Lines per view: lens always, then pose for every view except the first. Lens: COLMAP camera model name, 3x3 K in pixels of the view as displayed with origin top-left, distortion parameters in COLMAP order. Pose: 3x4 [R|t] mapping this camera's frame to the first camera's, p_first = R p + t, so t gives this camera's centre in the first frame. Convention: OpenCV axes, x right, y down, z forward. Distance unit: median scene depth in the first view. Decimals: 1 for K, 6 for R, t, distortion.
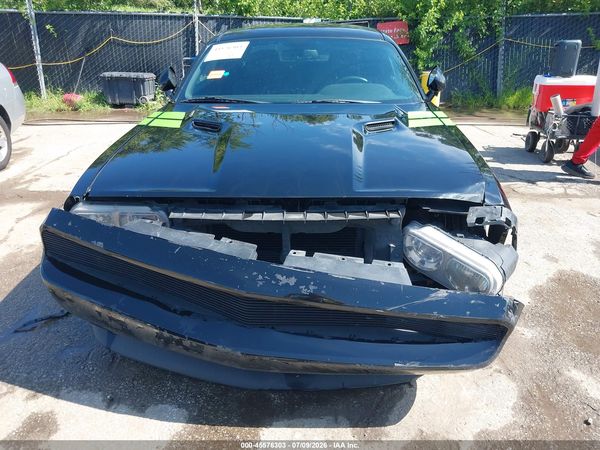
lens RADIAL K [[477.5, 0, 300.0], [0, 477.5, 225.0], [0, 0, 1]] dist [-0.006183, -0.003324]
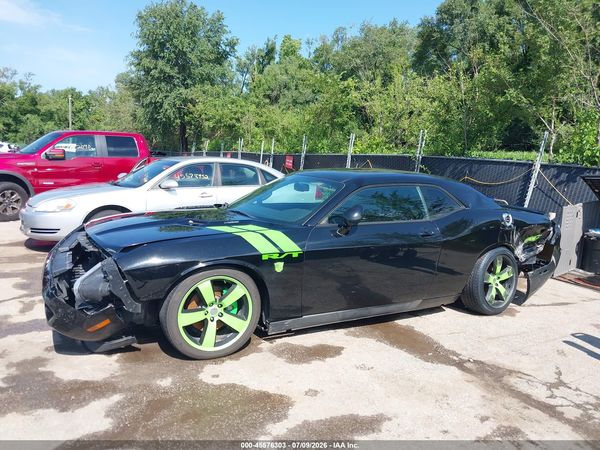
lens RADIAL K [[469.5, 0, 298.7], [0, 469.5, 237.6], [0, 0, 1]] dist [-0.009678, 0.000245]
pose [[0.485589, 0.169709, -0.857556, 2.039369], [-0.379259, 0.924746, -0.031748, -0.292479], [0.787633, 0.340652, 0.513411, 0.591091]]
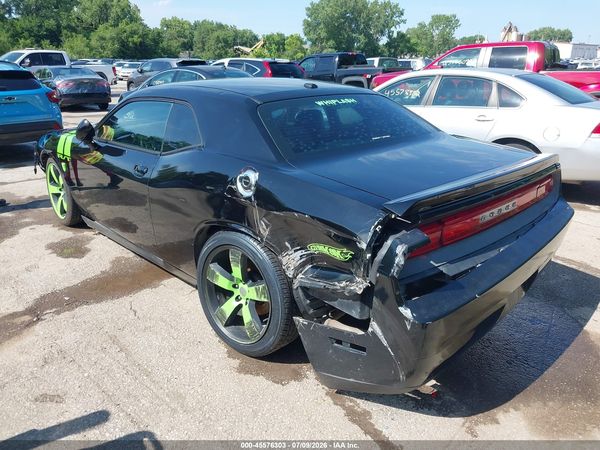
lens RADIAL K [[469.5, 0, 298.7], [0, 469.5, 237.6], [0, 0, 1]] dist [-0.009678, 0.000245]
pose [[-0.703713, 0.251667, -0.664419, 1.211090], [-0.275398, 0.765430, 0.581612, -1.461837], [0.654938, 0.592268, -0.469334, 3.327020]]
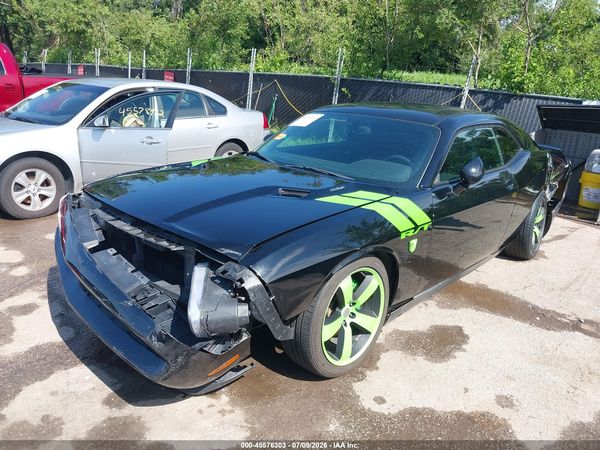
lens RADIAL K [[475.6, 0, 300.0], [0, 475.6, 225.0], [0, 0, 1]] dist [-0.013946, -0.004313]
pose [[0.742744, 0.241351, -0.624564, 1.106977], [-0.315193, 0.948993, -0.008113, -0.155803], [0.590749, 0.202884, 0.780931, 0.161833]]
